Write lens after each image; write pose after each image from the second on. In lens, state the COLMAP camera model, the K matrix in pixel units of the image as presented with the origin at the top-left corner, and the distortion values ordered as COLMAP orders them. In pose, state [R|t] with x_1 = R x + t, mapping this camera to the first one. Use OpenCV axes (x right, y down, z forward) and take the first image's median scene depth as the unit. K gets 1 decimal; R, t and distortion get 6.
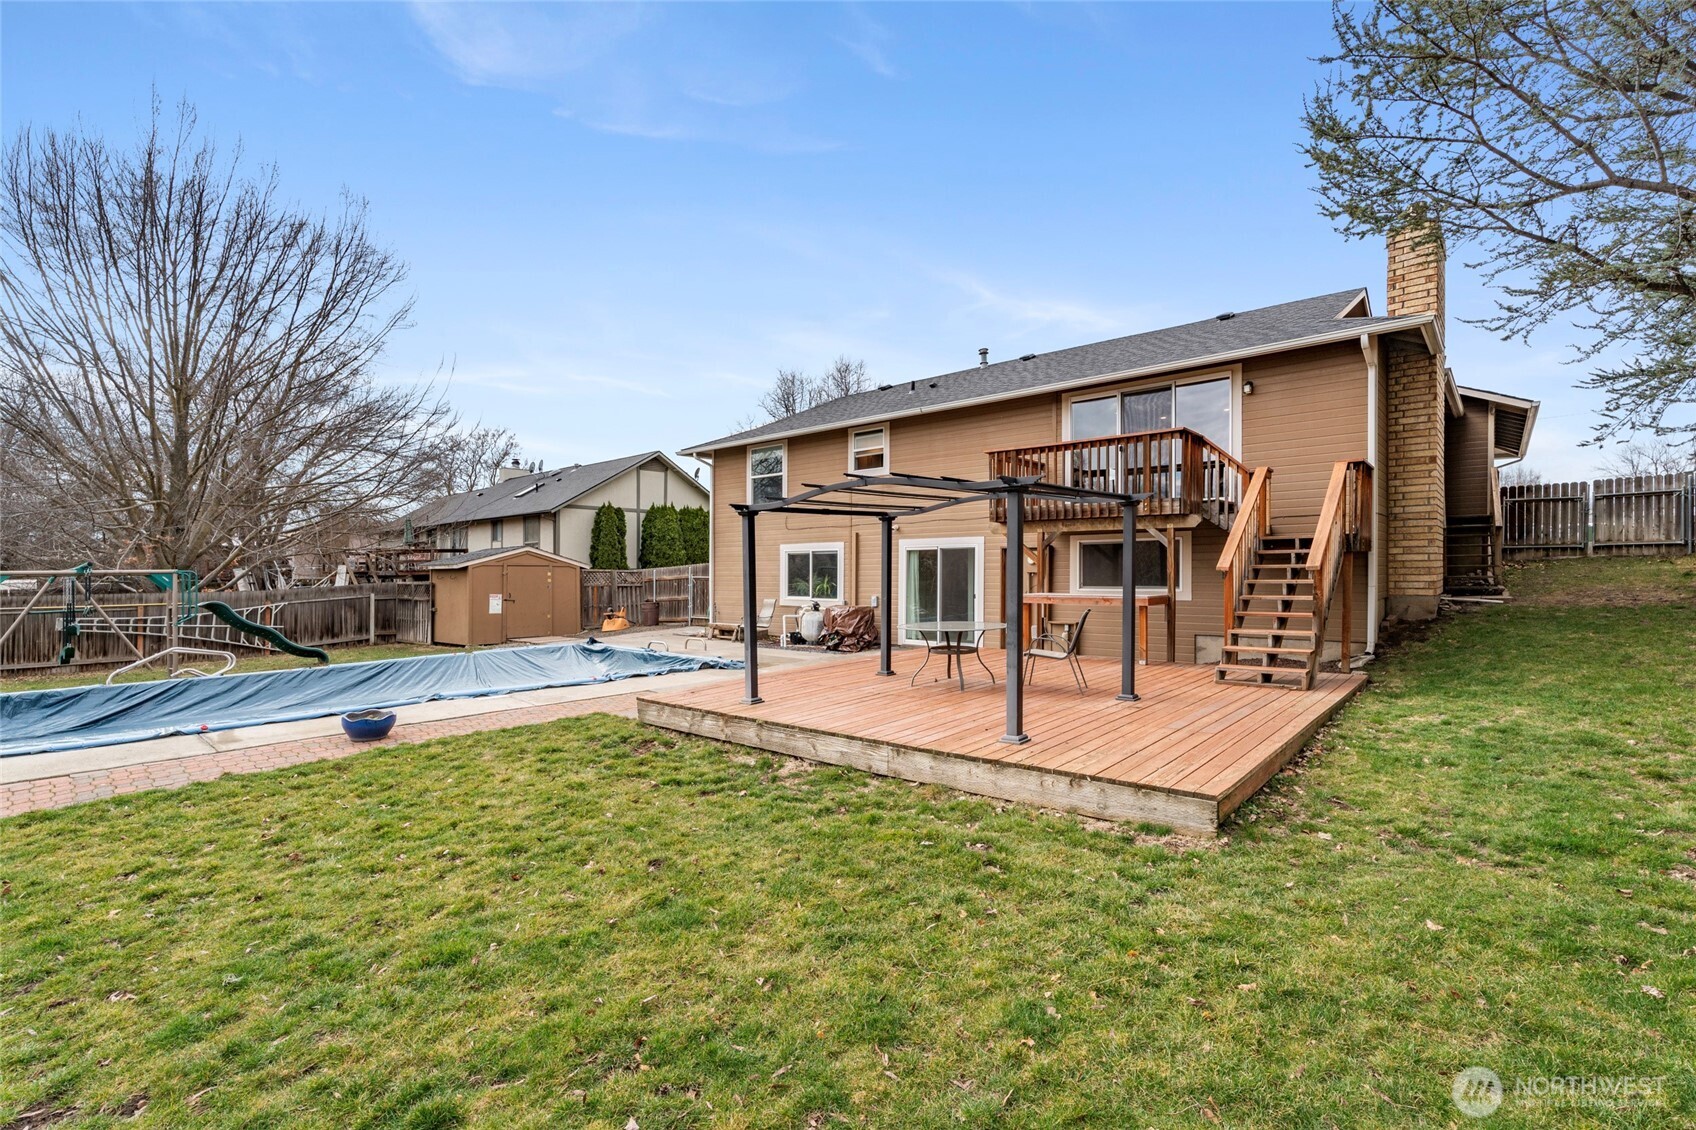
lens RADIAL K [[759.0, 0, 849.4], [0, 759.0, 566.4], [0, 0, 1]] dist [0.004100, -0.001462]
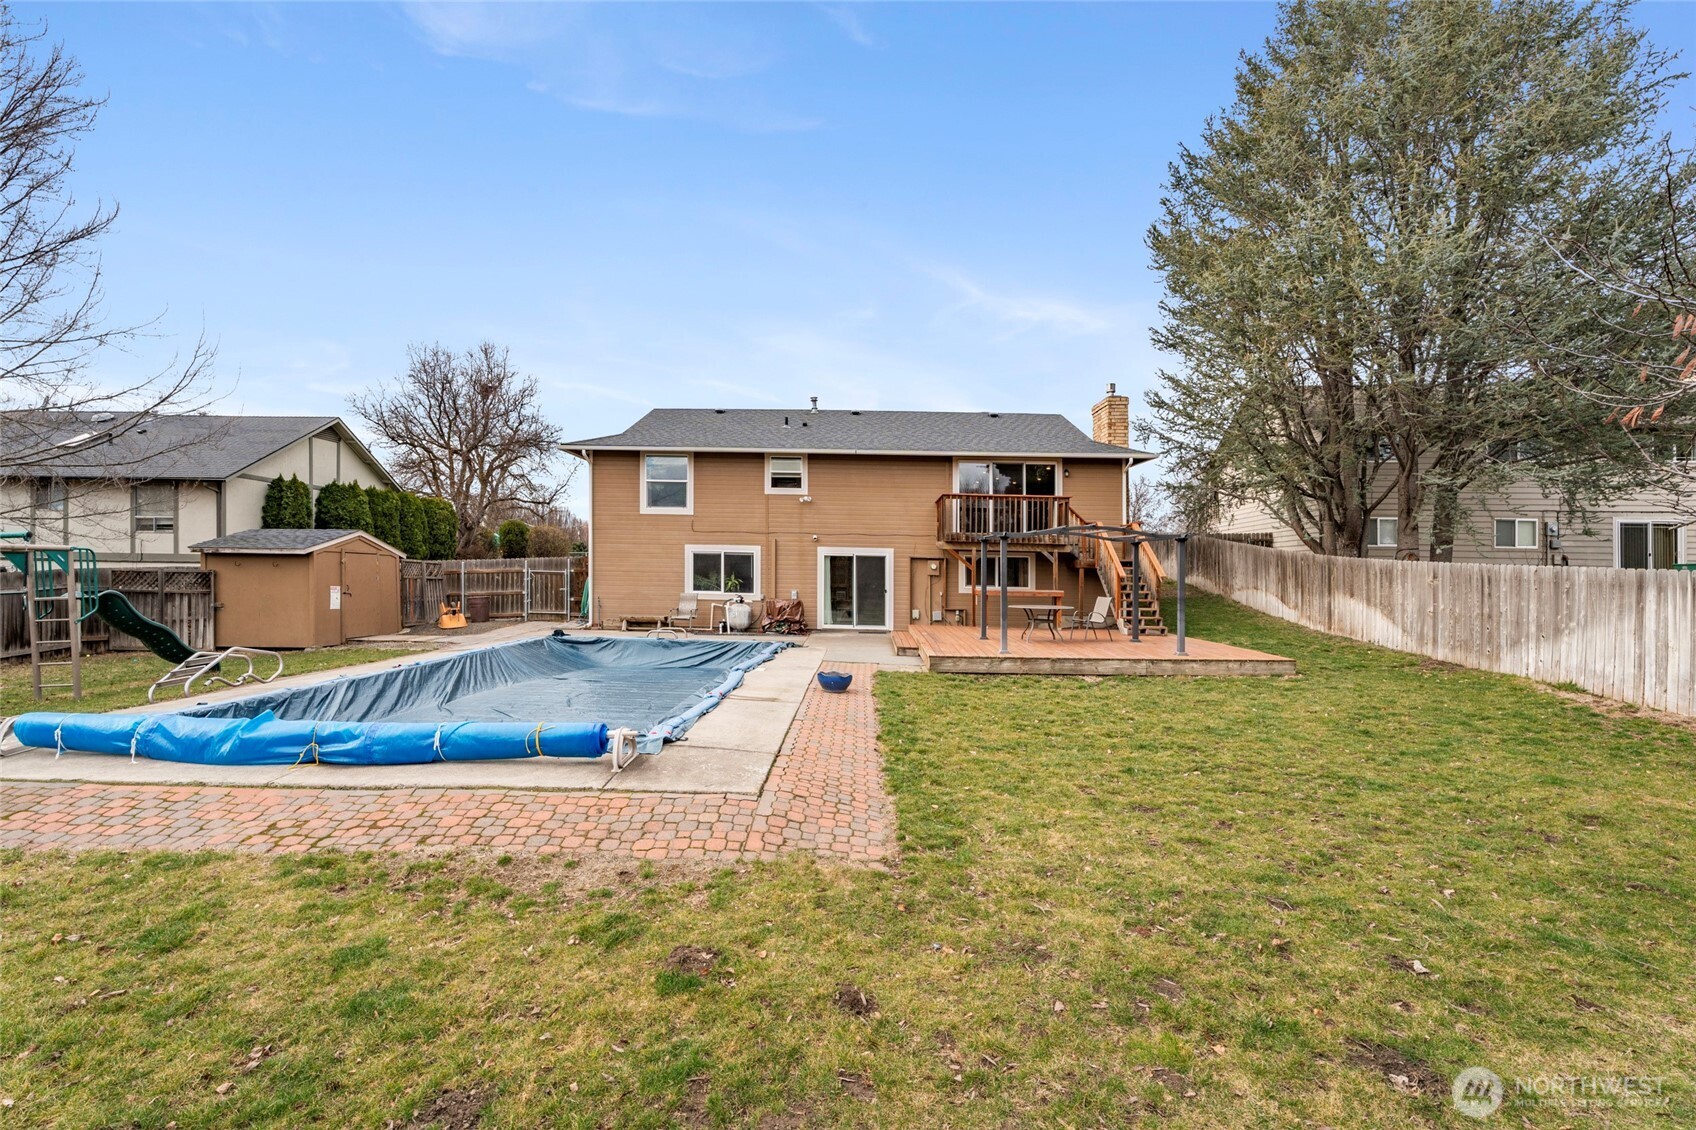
lens RADIAL K [[759.0, 0, 862.8], [0, 759.0, 572.6], [0, 0, 1]] dist [0.004100, -0.001462]
pose [[0.757318, 0.024325, 0.652593, -0.647498], [-0.028232, 0.999591, -0.004496, 0.010344], [-0.652436, -0.015020, 0.757695, -0.015703]]
